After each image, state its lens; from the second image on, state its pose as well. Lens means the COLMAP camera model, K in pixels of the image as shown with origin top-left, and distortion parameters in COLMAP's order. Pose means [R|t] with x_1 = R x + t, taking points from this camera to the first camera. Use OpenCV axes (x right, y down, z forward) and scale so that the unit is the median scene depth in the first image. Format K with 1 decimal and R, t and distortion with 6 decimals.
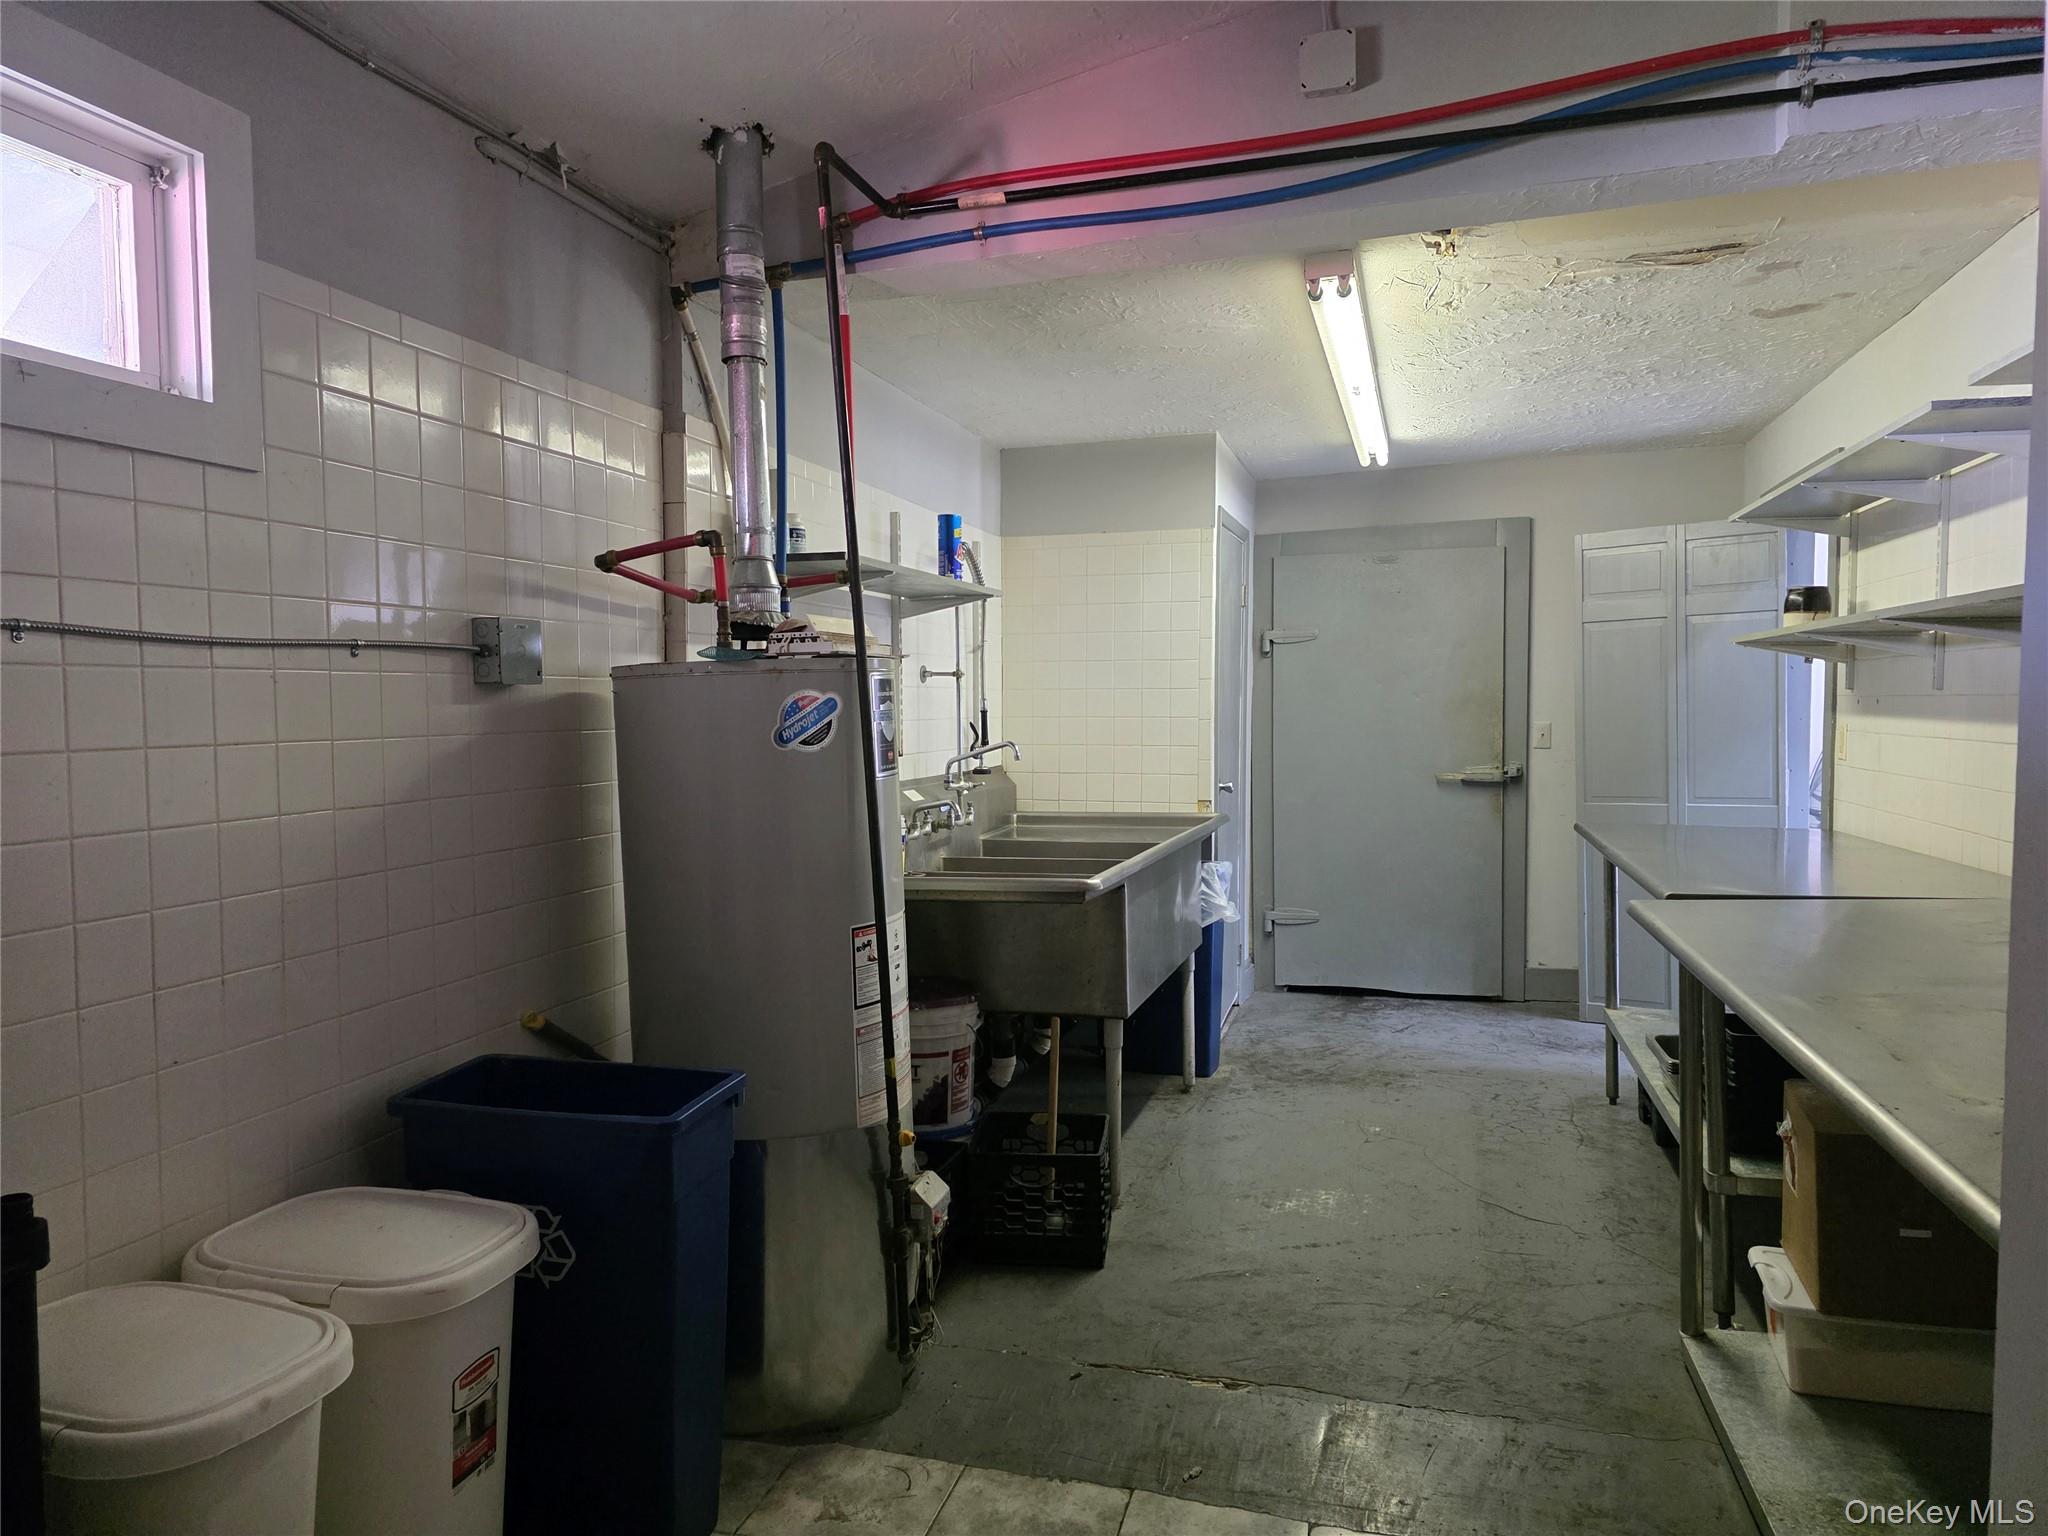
lens RADIAL K [[1353.9, 0, 1021.1], [0, 1353.9, 763.0], [0, 0, 1]] dist [0.064257, -0.062844]
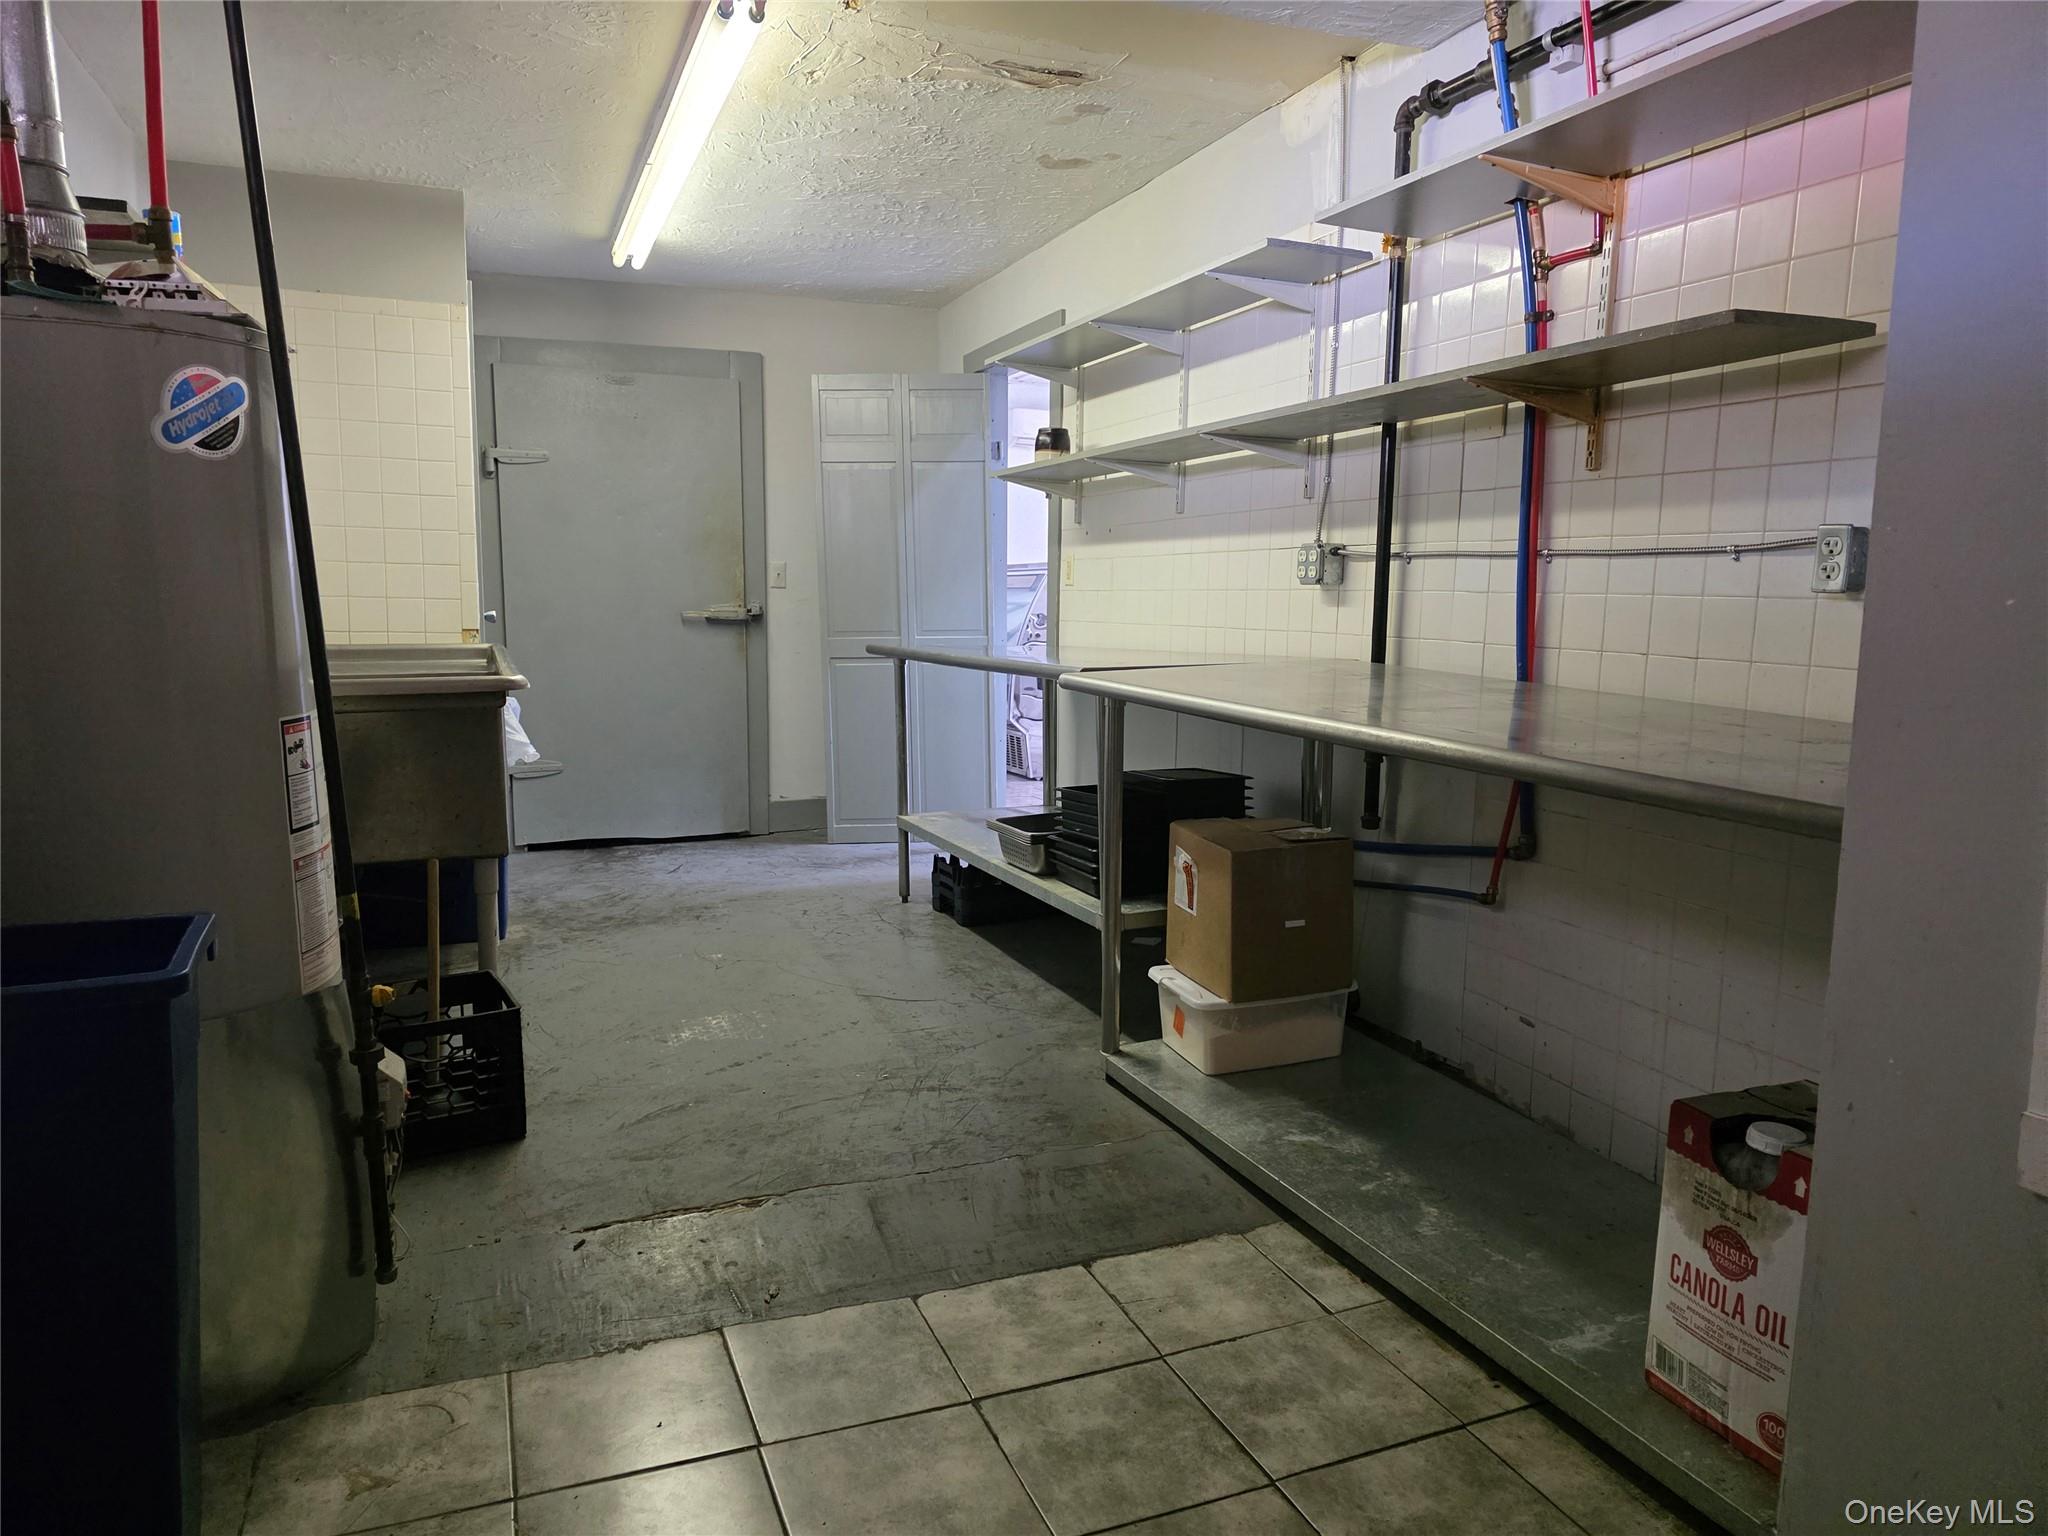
lens RADIAL K [[1353.9, 0, 1021.1], [0, 1353.9, 763.0], [0, 0, 1]] dist [0.064257, -0.062844]
pose [[0.786124, -0.060963, 0.615055, -0.188153], [0.011040, 0.996350, 0.084646, 0.062288], [-0.617970, -0.059752, 0.783928, 0.139342]]
